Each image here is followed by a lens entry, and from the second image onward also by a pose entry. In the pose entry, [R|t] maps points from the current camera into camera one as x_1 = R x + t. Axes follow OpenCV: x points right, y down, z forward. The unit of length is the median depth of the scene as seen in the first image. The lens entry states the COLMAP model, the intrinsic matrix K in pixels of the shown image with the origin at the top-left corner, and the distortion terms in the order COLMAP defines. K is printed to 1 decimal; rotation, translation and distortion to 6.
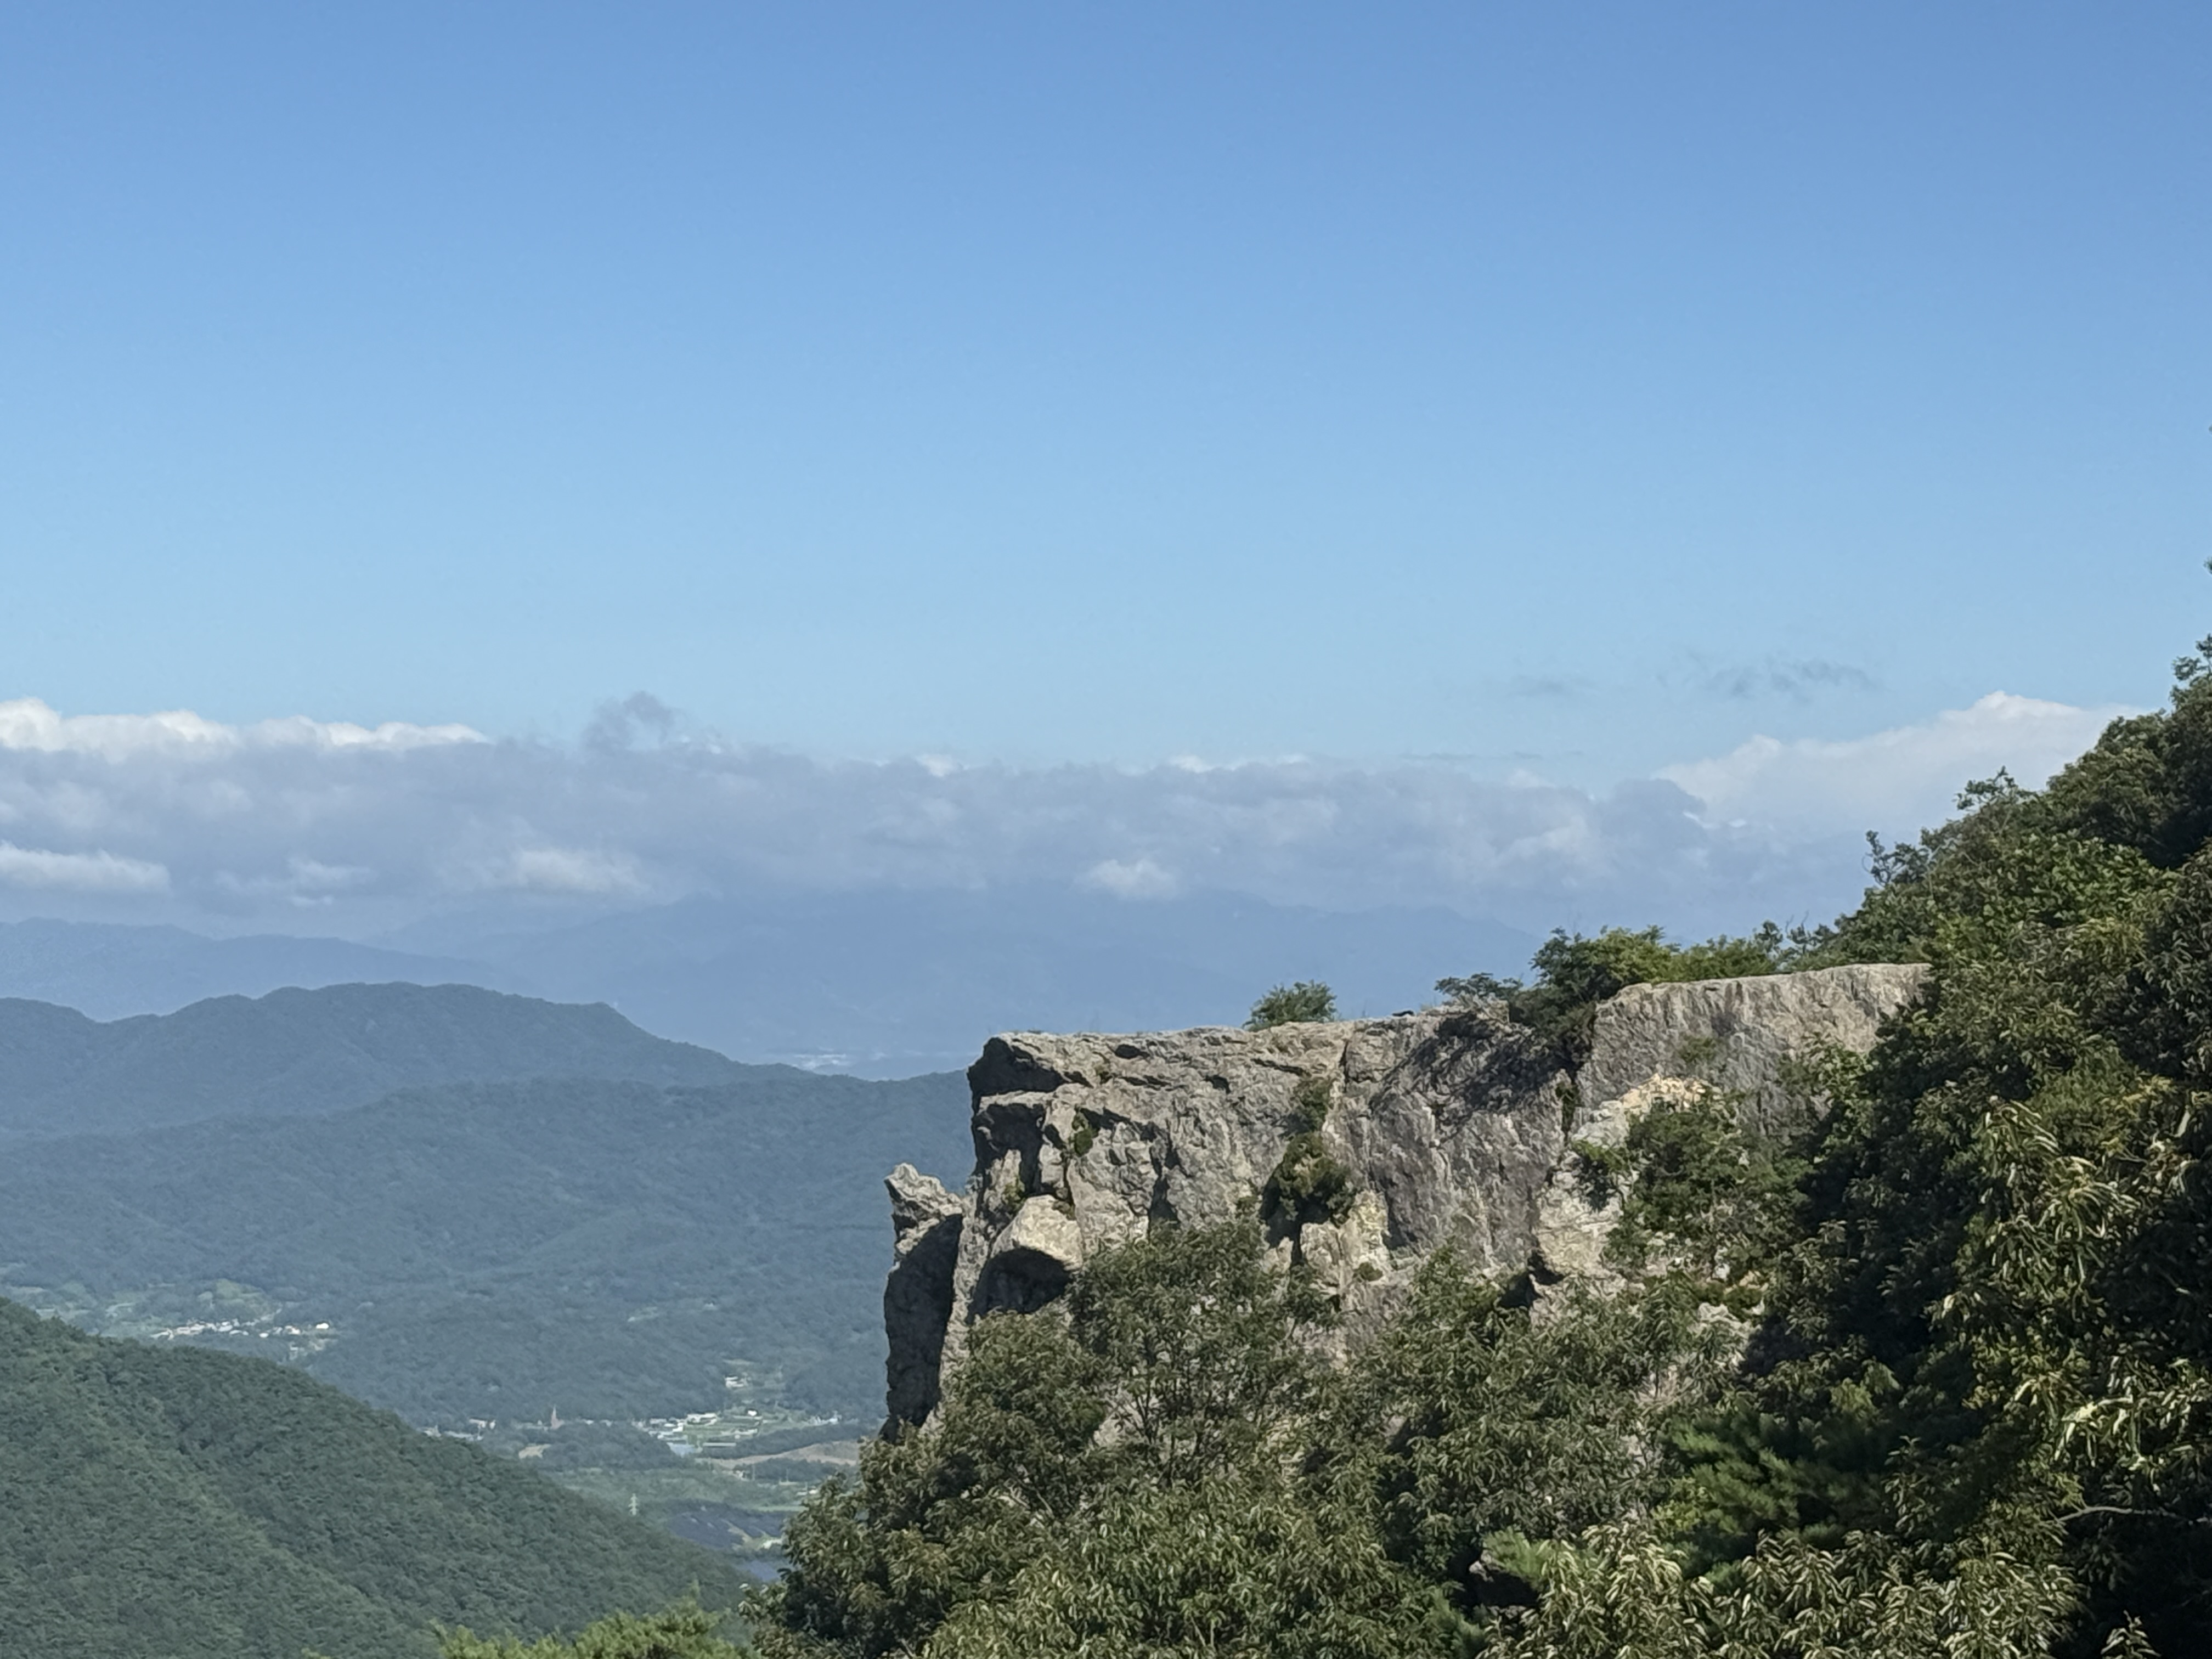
lens RADIAL K [[5713.2, 0, 1175.8], [0, 5713.2, 830.6], [0, 0, 1]] dist [0.141974, 0.318962]
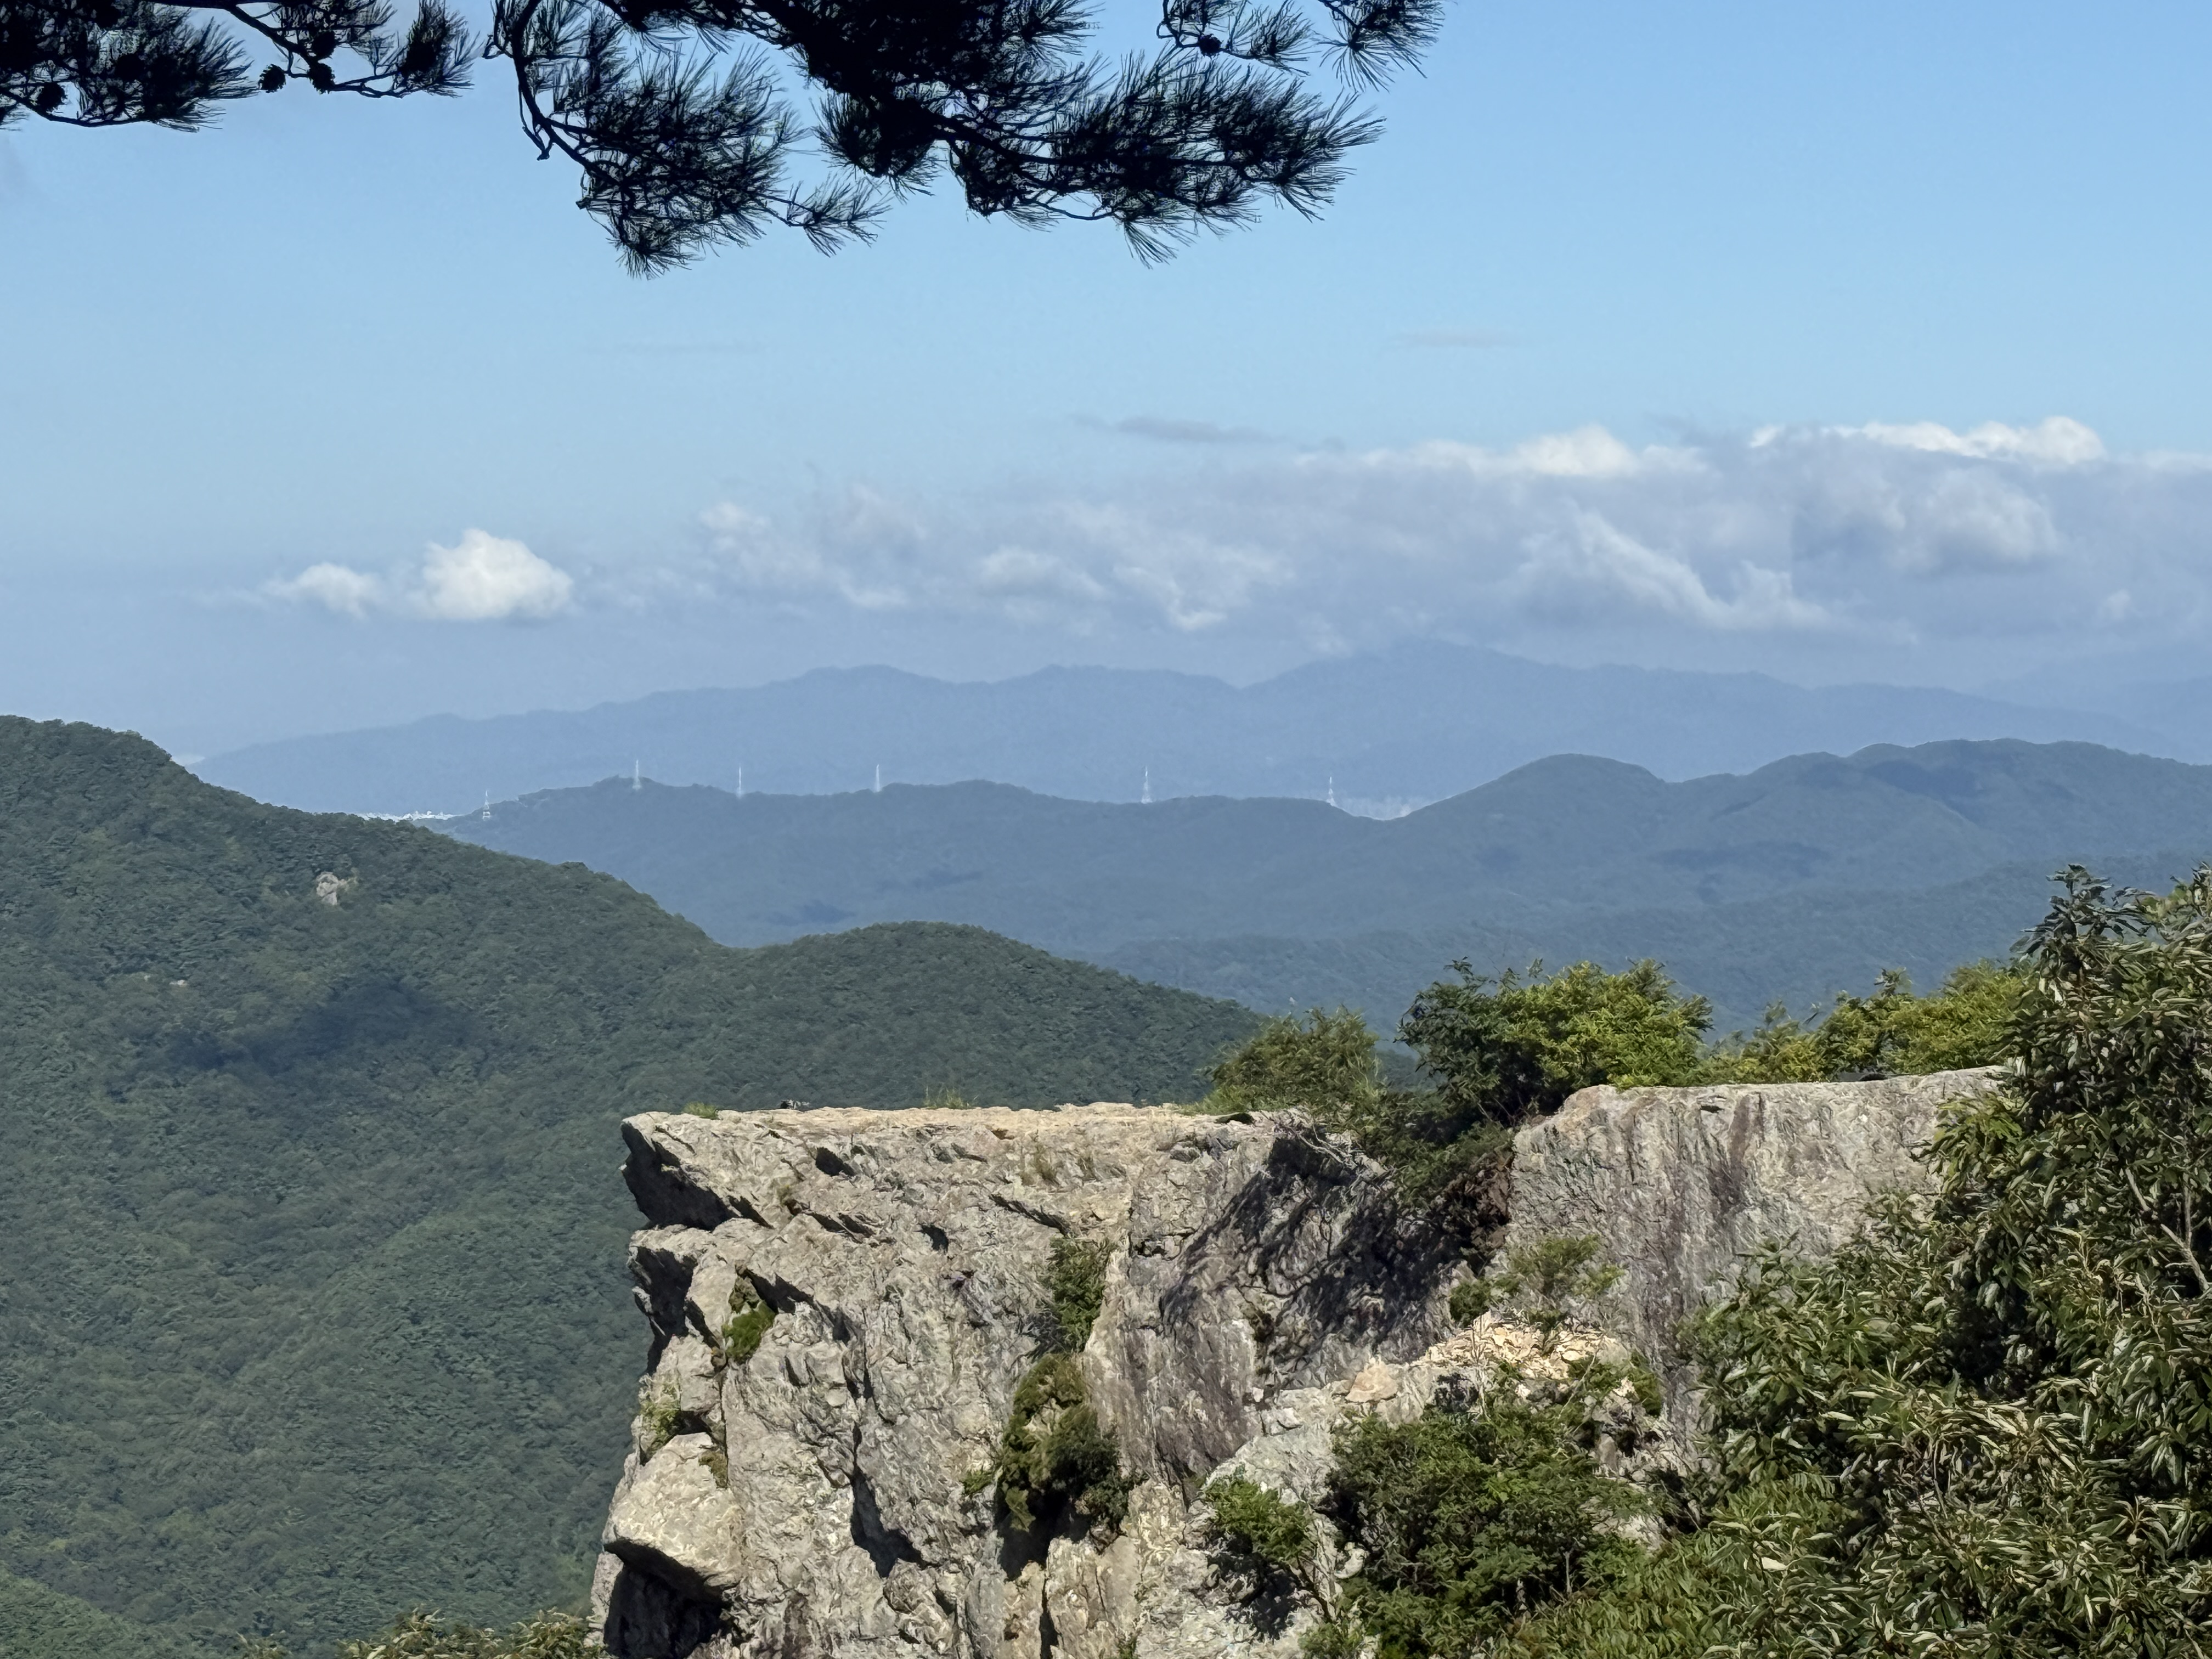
lens RADIAL K [[6364.0, 0, 1209.6], [0, 6364.0, 829.4], [0, 0, 1]] dist [0.095237, 2.509072]
pose [[0.960646, 0.008643, -0.277640, 0.185513], [0.003353, 0.999082, 0.042705, -0.015454], [0.277755, -0.041955, 0.959735, 0.475225]]
